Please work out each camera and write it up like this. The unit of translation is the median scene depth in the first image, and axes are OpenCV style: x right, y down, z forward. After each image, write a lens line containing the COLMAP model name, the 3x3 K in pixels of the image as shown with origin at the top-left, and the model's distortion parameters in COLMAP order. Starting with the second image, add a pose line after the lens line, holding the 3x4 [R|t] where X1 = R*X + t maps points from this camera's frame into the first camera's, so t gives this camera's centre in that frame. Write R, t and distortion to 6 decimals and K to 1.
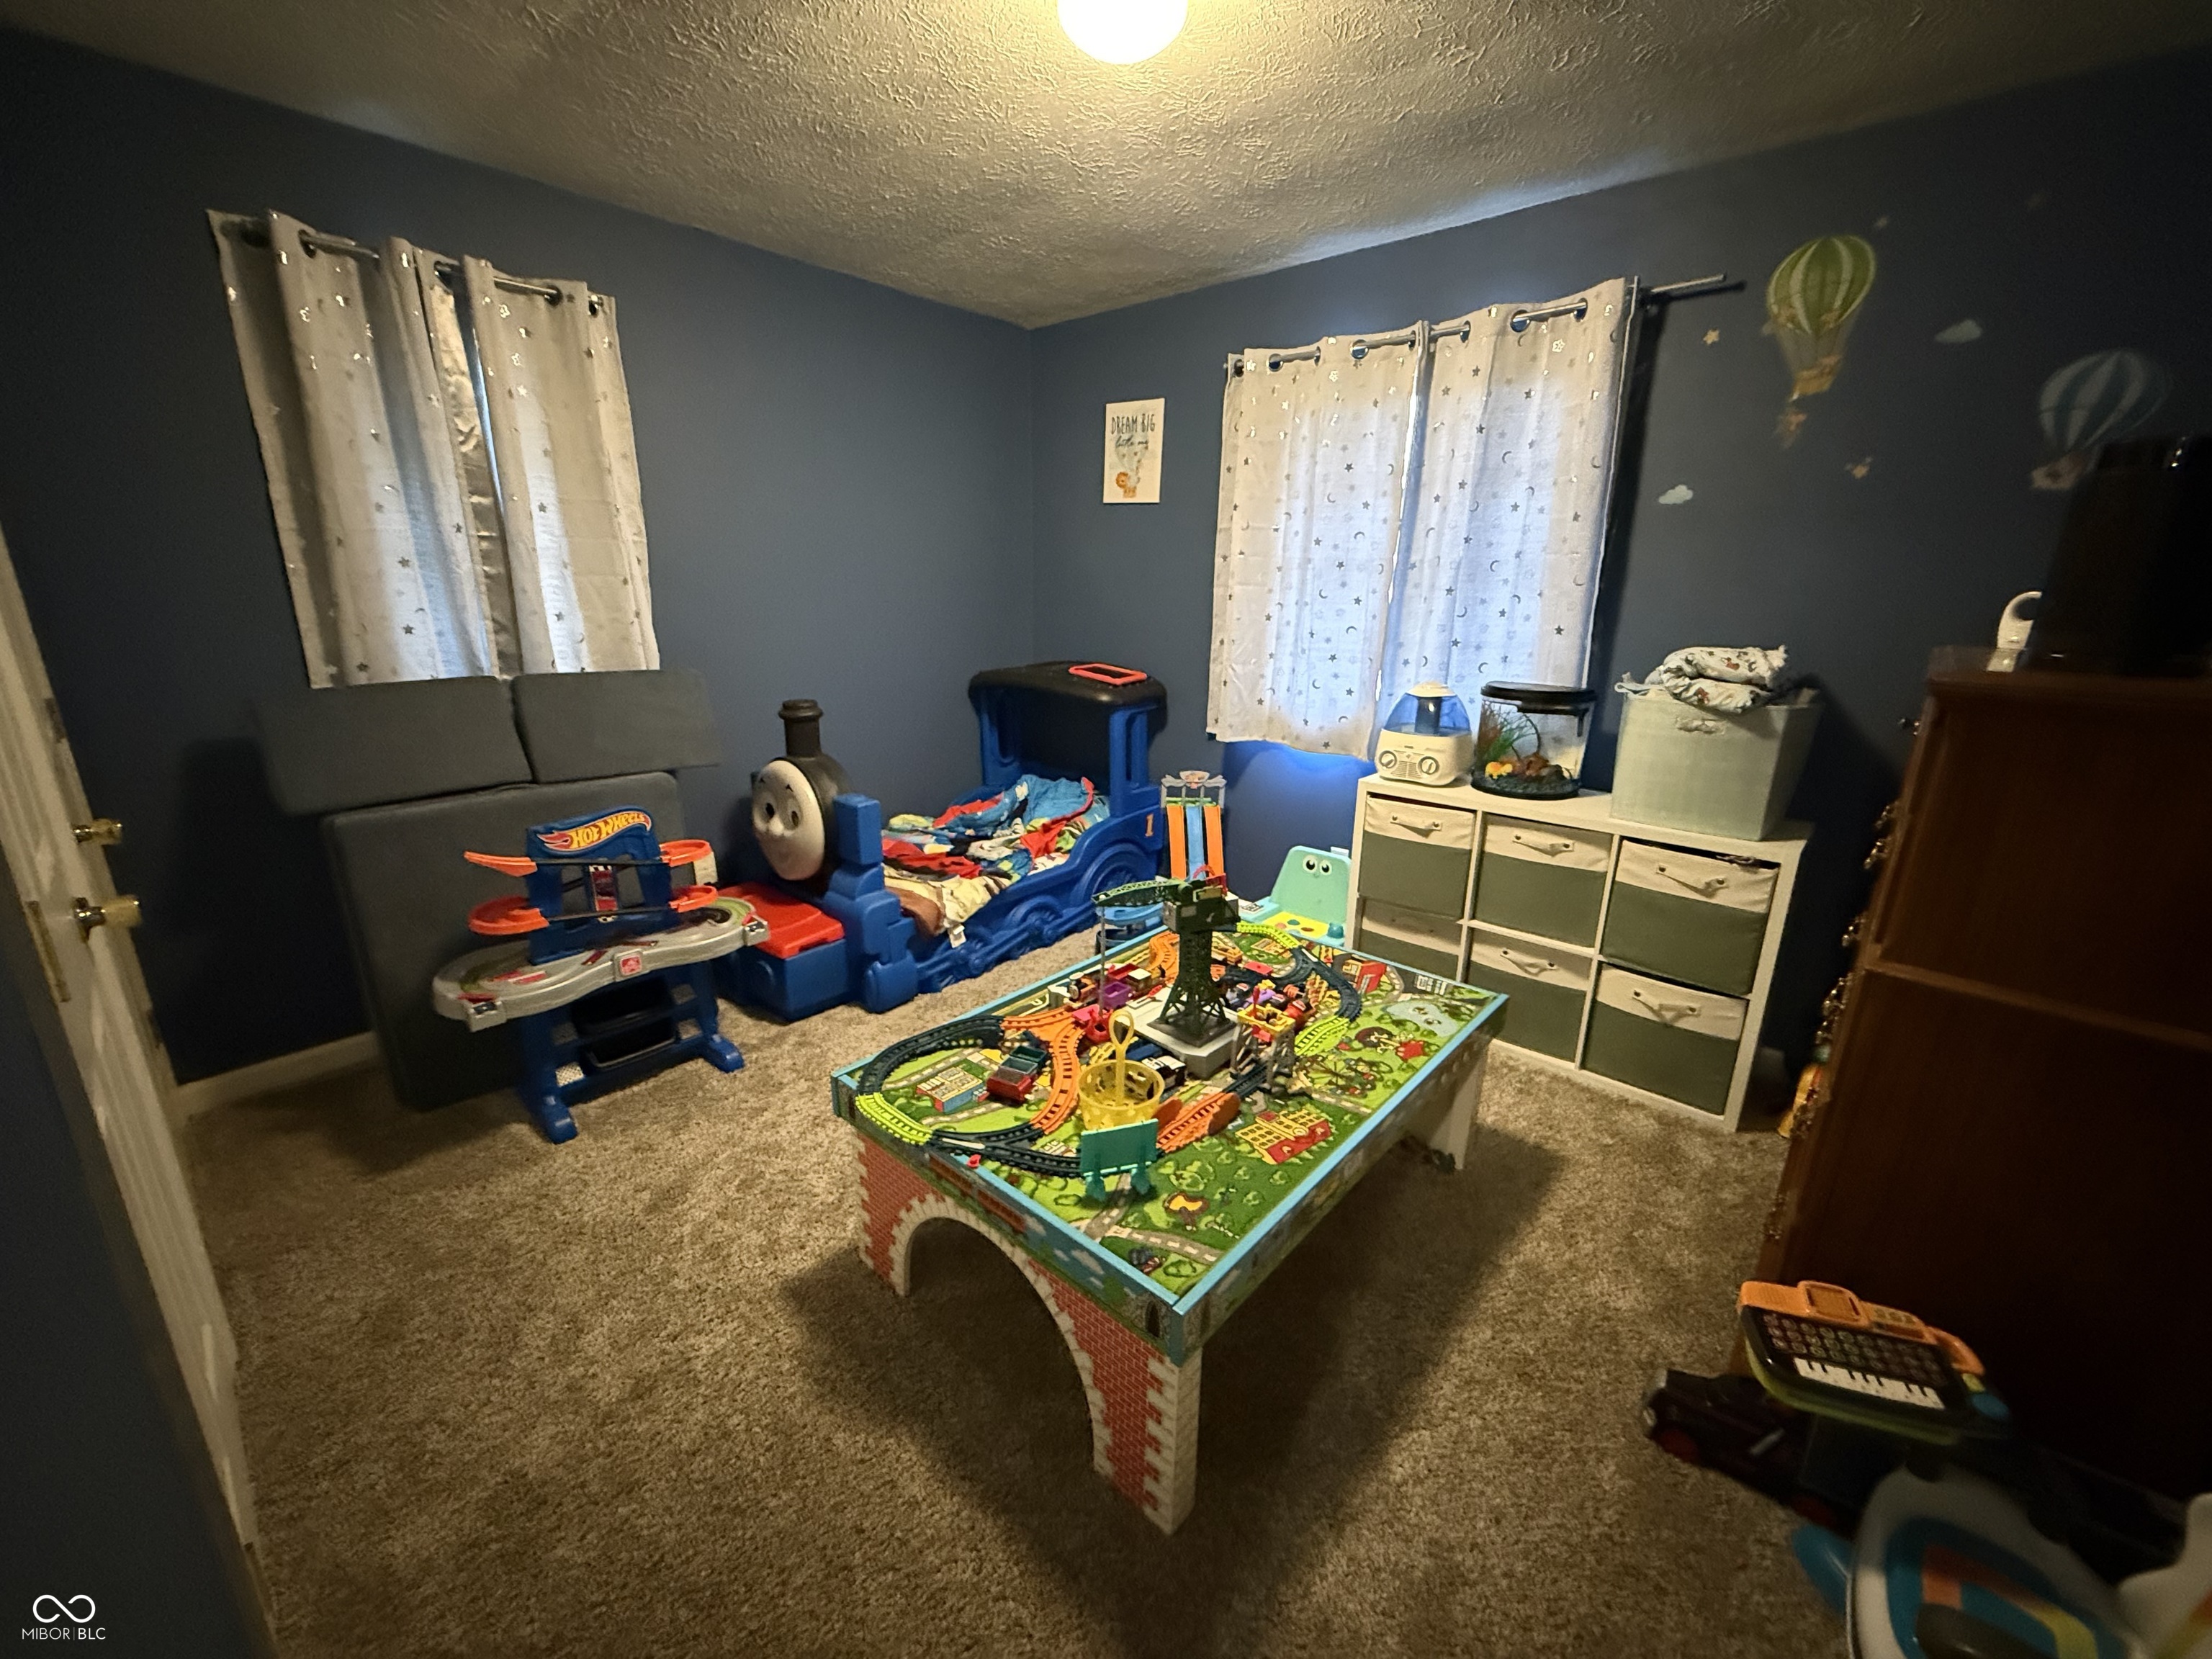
lens RADIAL K [[884.7, 0, 1089.8], [0, 884.7, 820.4], [0, 0, 1]] dist [-0.000726, 0.000724]
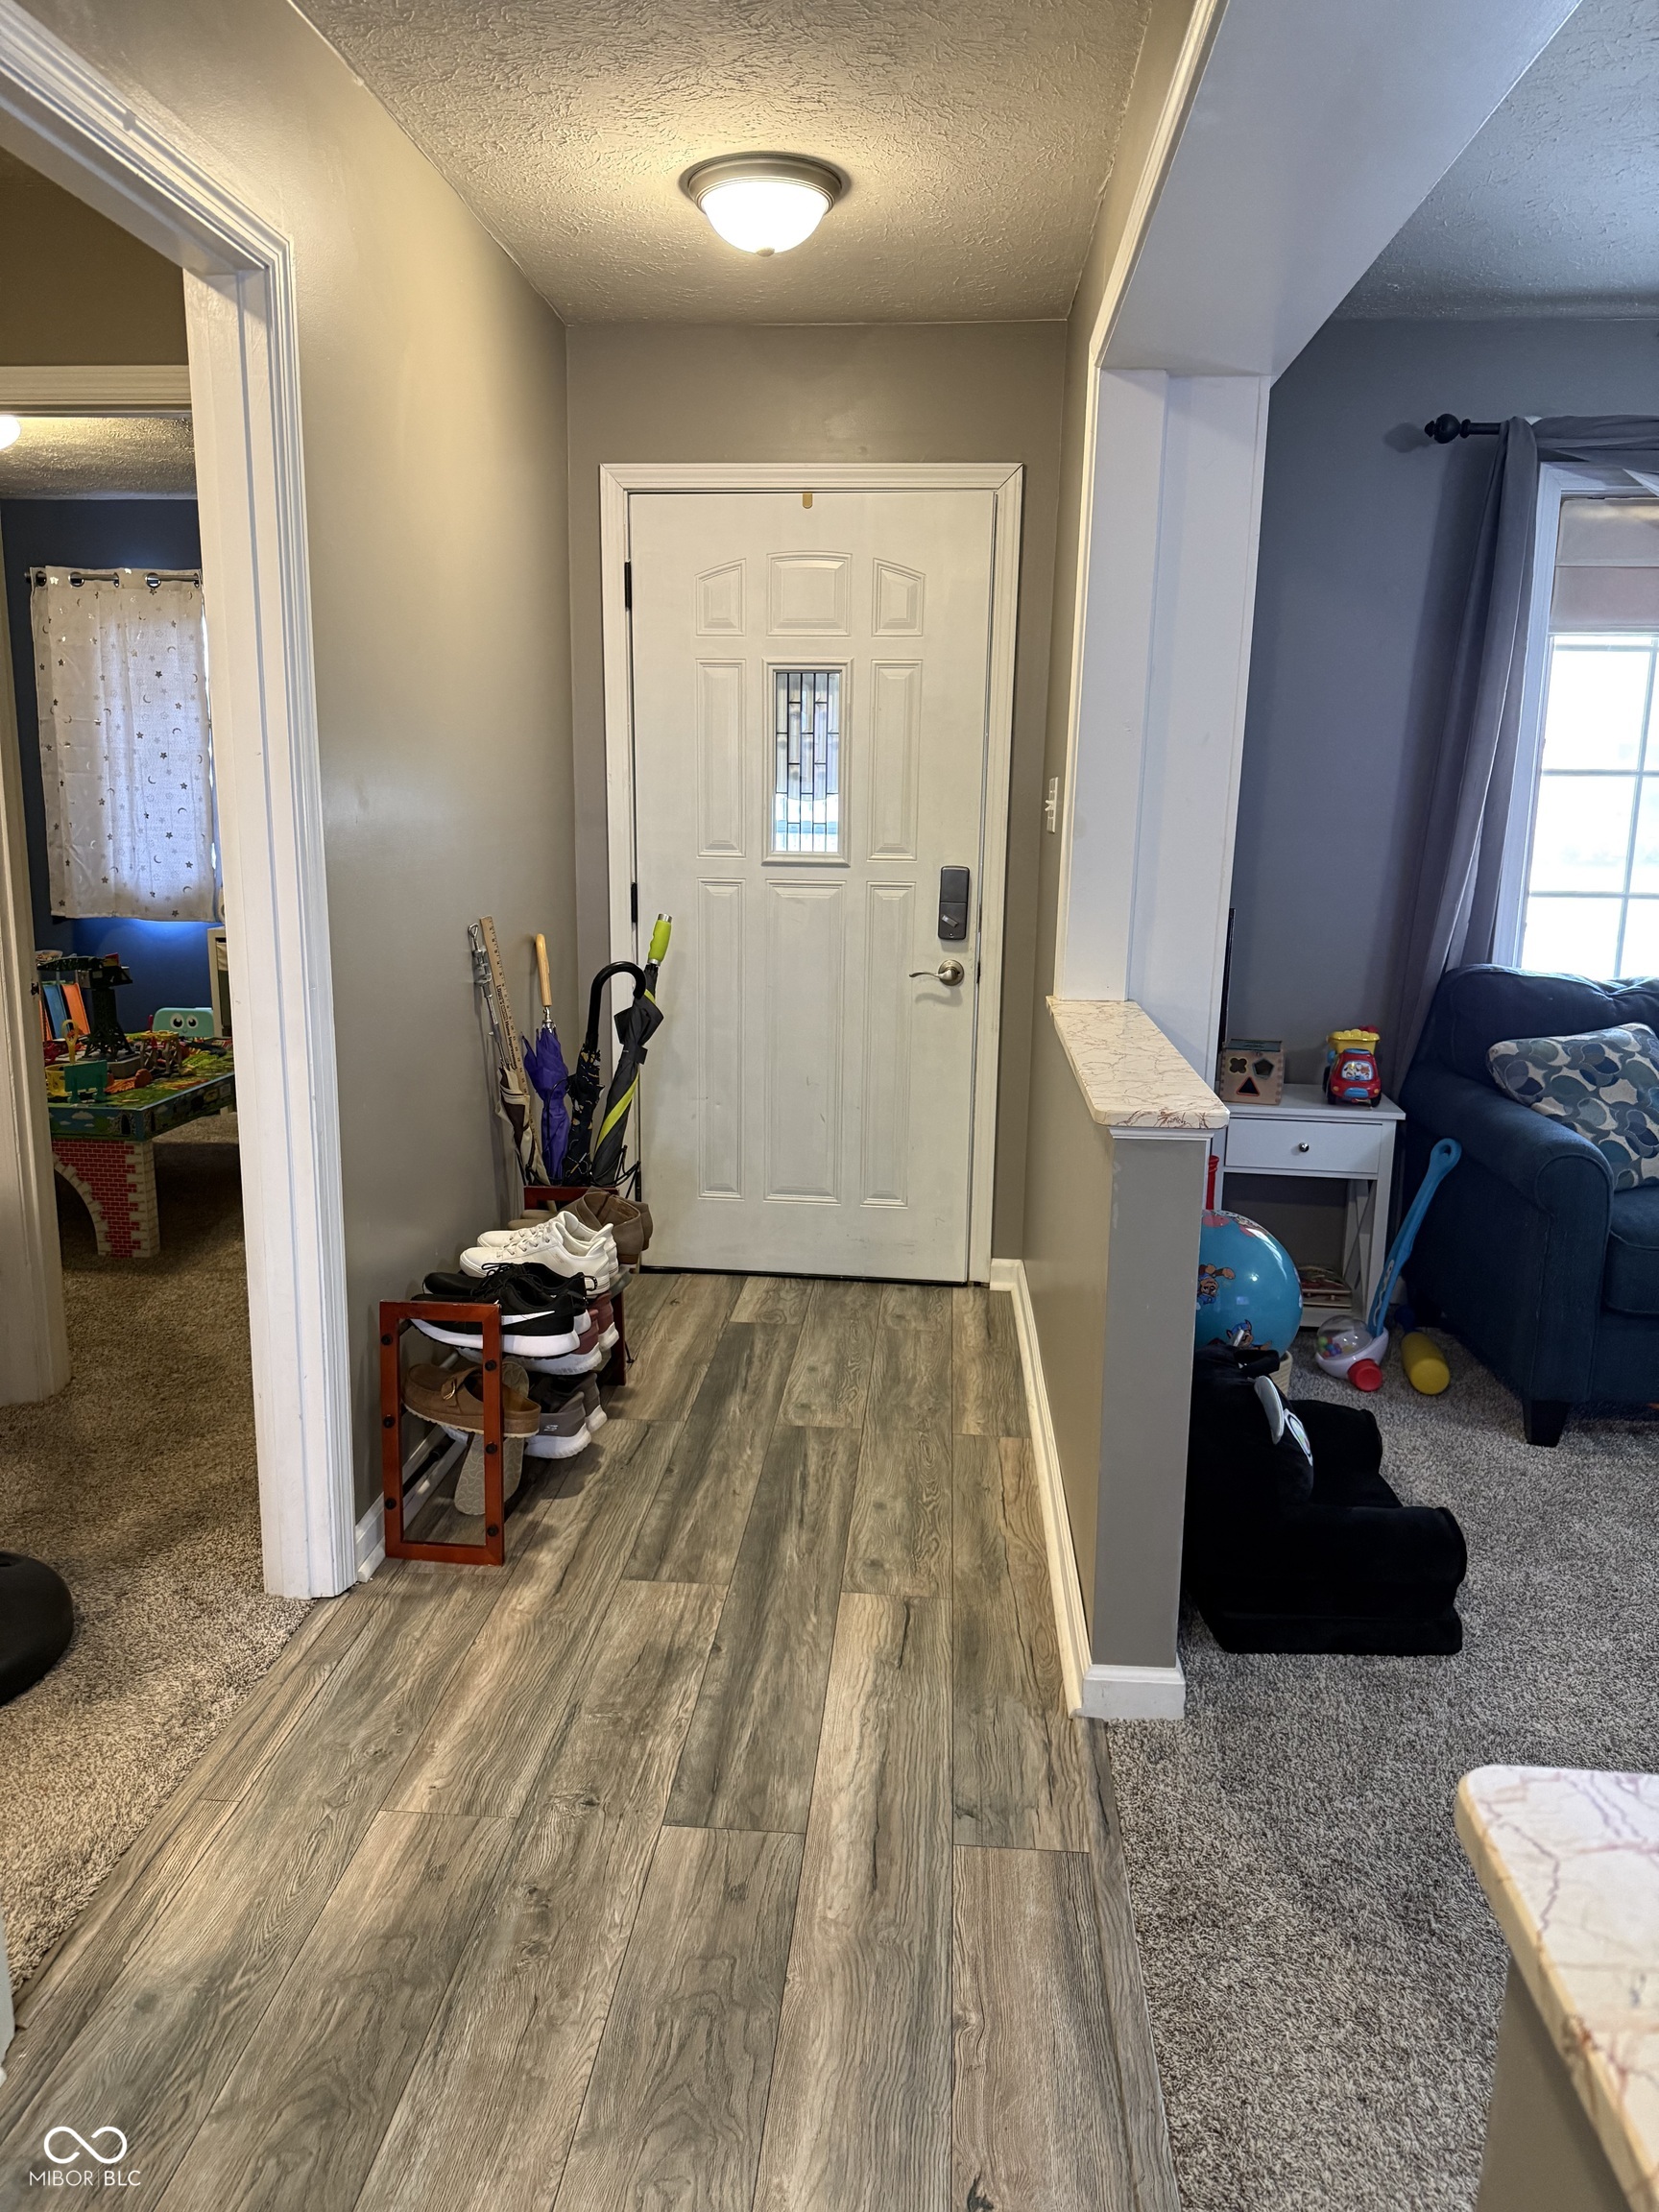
lens RADIAL K [[1563.4, 0, 816.3], [0, 1563.4, 1112.9], [0, 0, 1]] dist [0.006224, -0.016671]
pose [[0.793552, -0.123280, 0.595883, -0.309400], [0.155809, 0.987782, -0.003136, 0.306292], [-0.588216, 0.095333, 0.803065, -1.078150]]
